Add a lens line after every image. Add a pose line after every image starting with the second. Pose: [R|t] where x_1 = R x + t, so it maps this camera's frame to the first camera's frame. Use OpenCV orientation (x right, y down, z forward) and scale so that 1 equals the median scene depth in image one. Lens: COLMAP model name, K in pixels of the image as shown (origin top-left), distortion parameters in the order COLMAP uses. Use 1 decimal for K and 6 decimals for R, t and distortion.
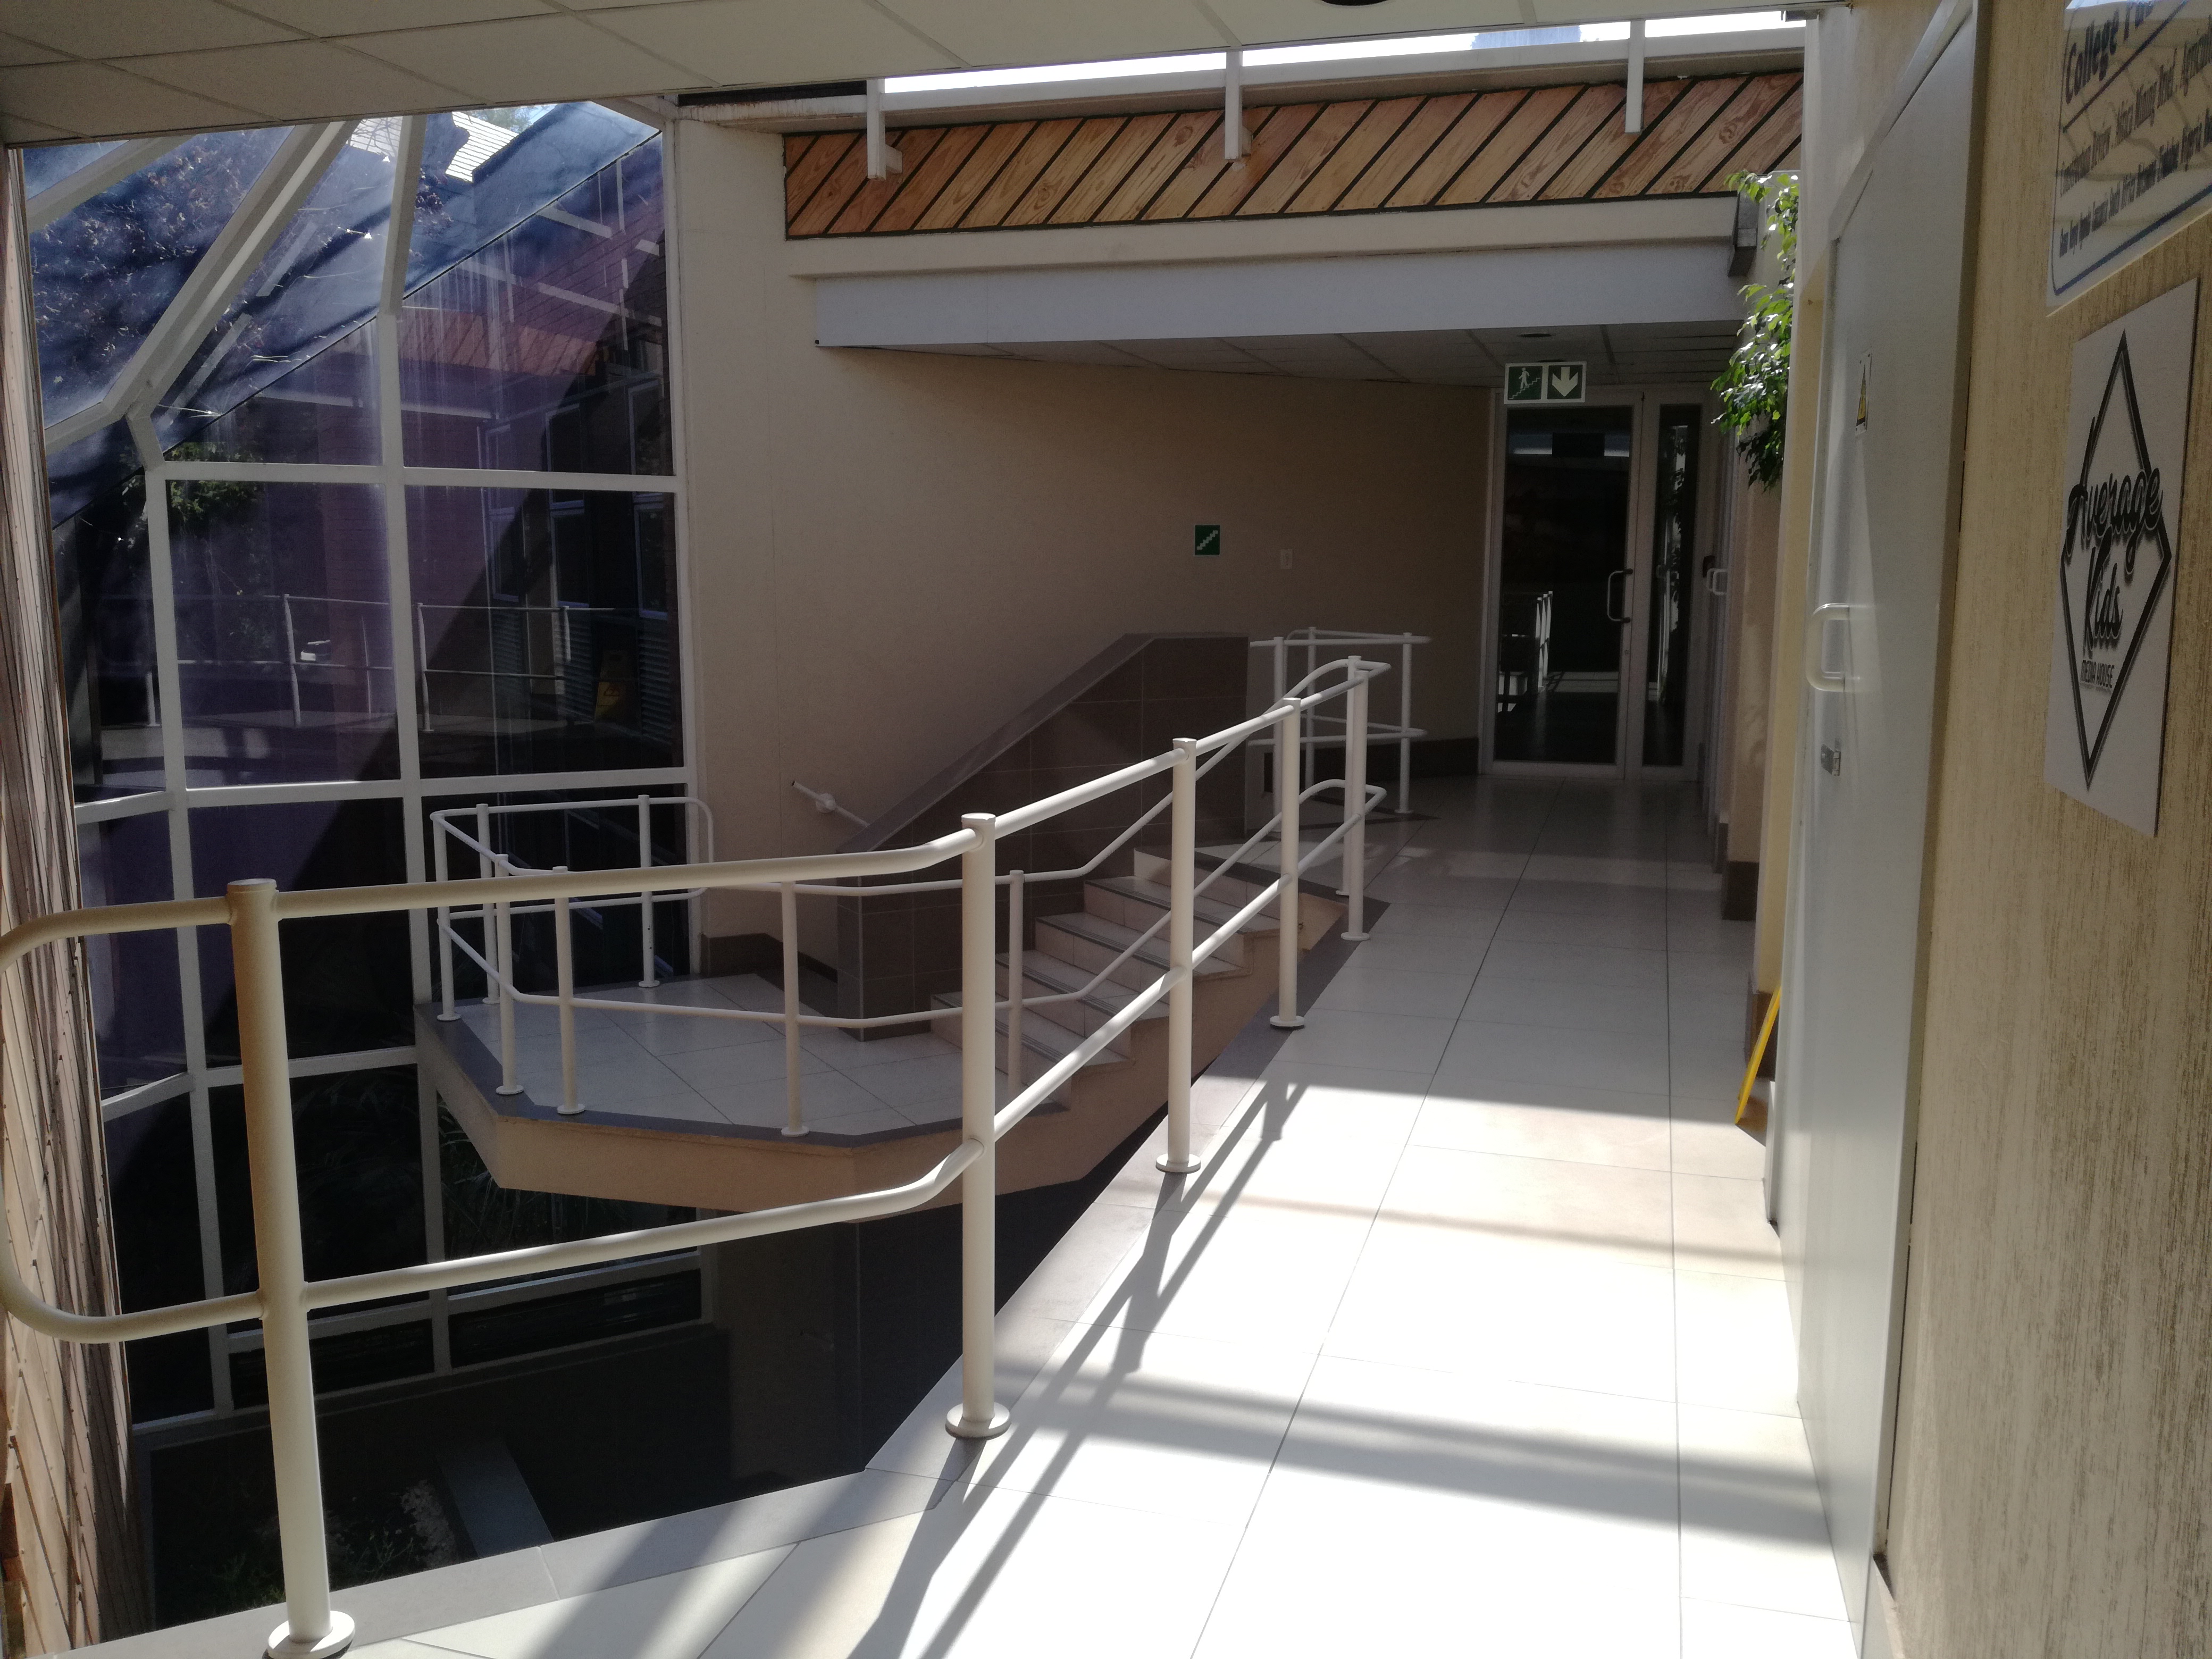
lens RADIAL K [[1772.1, 0, 1106.0], [0, 1772.1, 829.5], [0, 0, 1]] dist [0.103571, -0.279908]
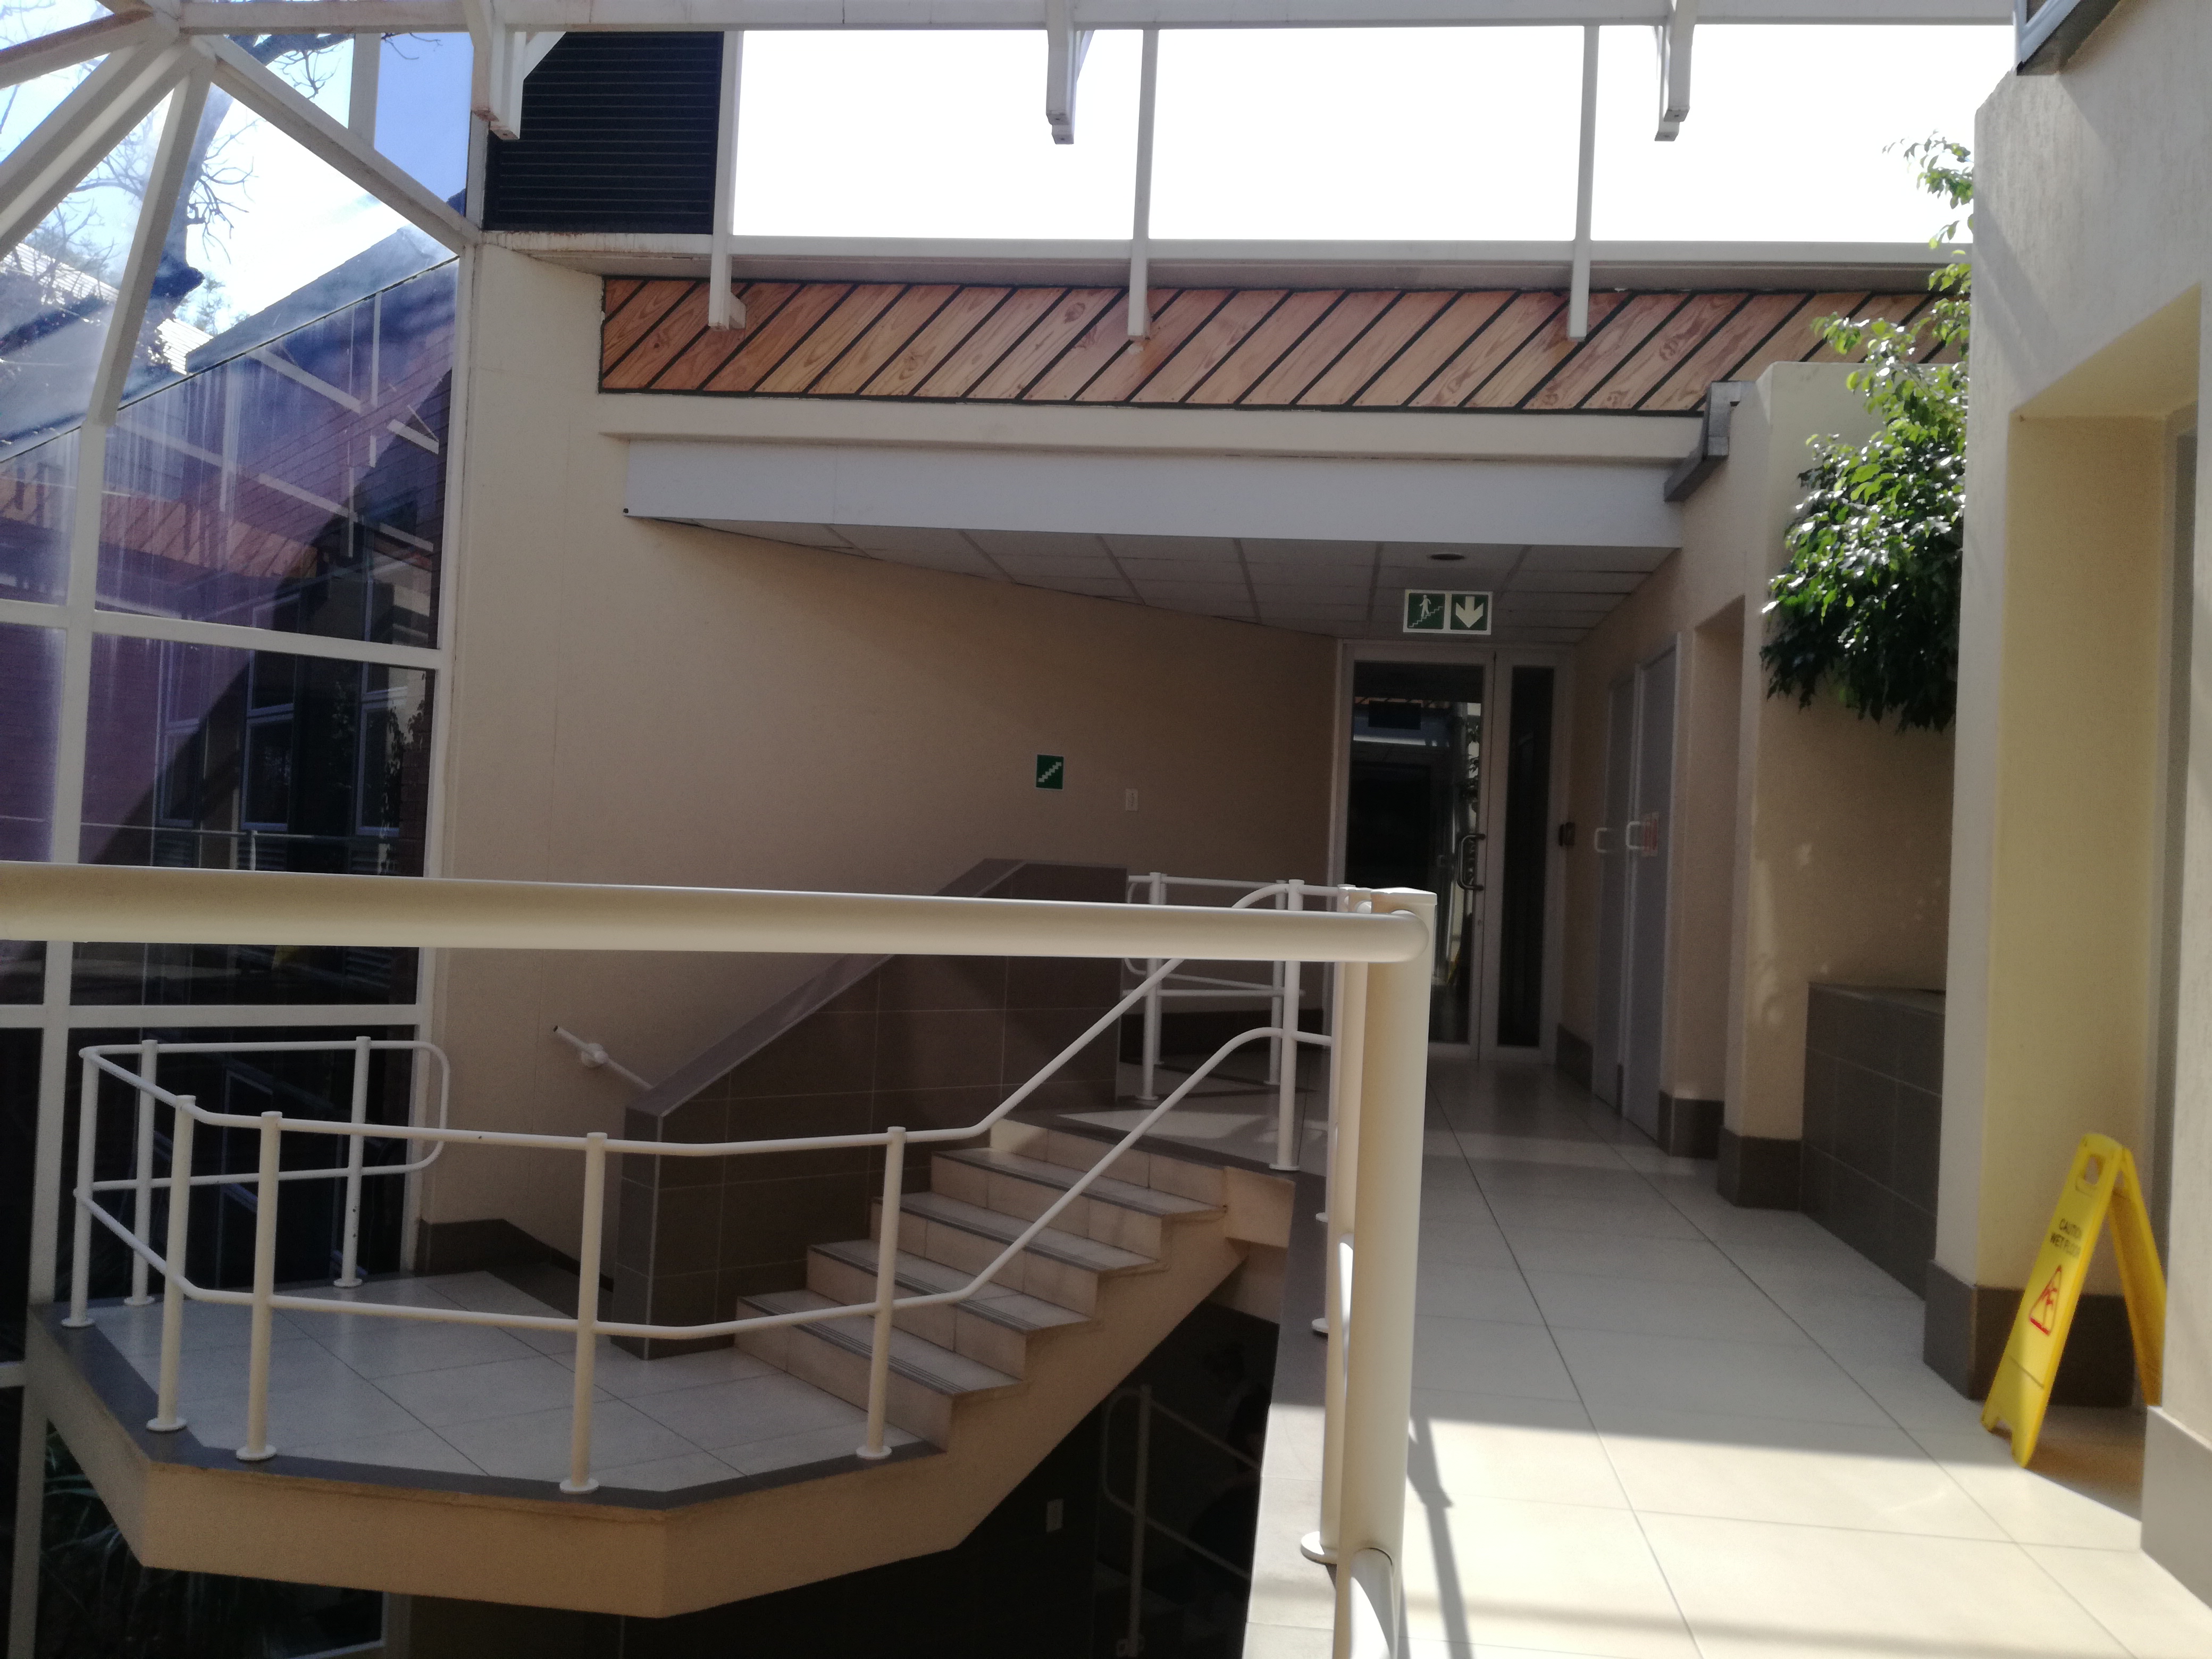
lens RADIAL K [[1791.6, 0, 1106.0], [0, 1791.6, 829.5], [0, 0, 1]] dist [0.072563, -0.174034]
pose [[0.984470, 0.048952, 0.168590, -0.080013], [-0.019957, 0.985317, -0.169563, 0.020518], [-0.174415, 0.163565, 0.970992, 0.160651]]
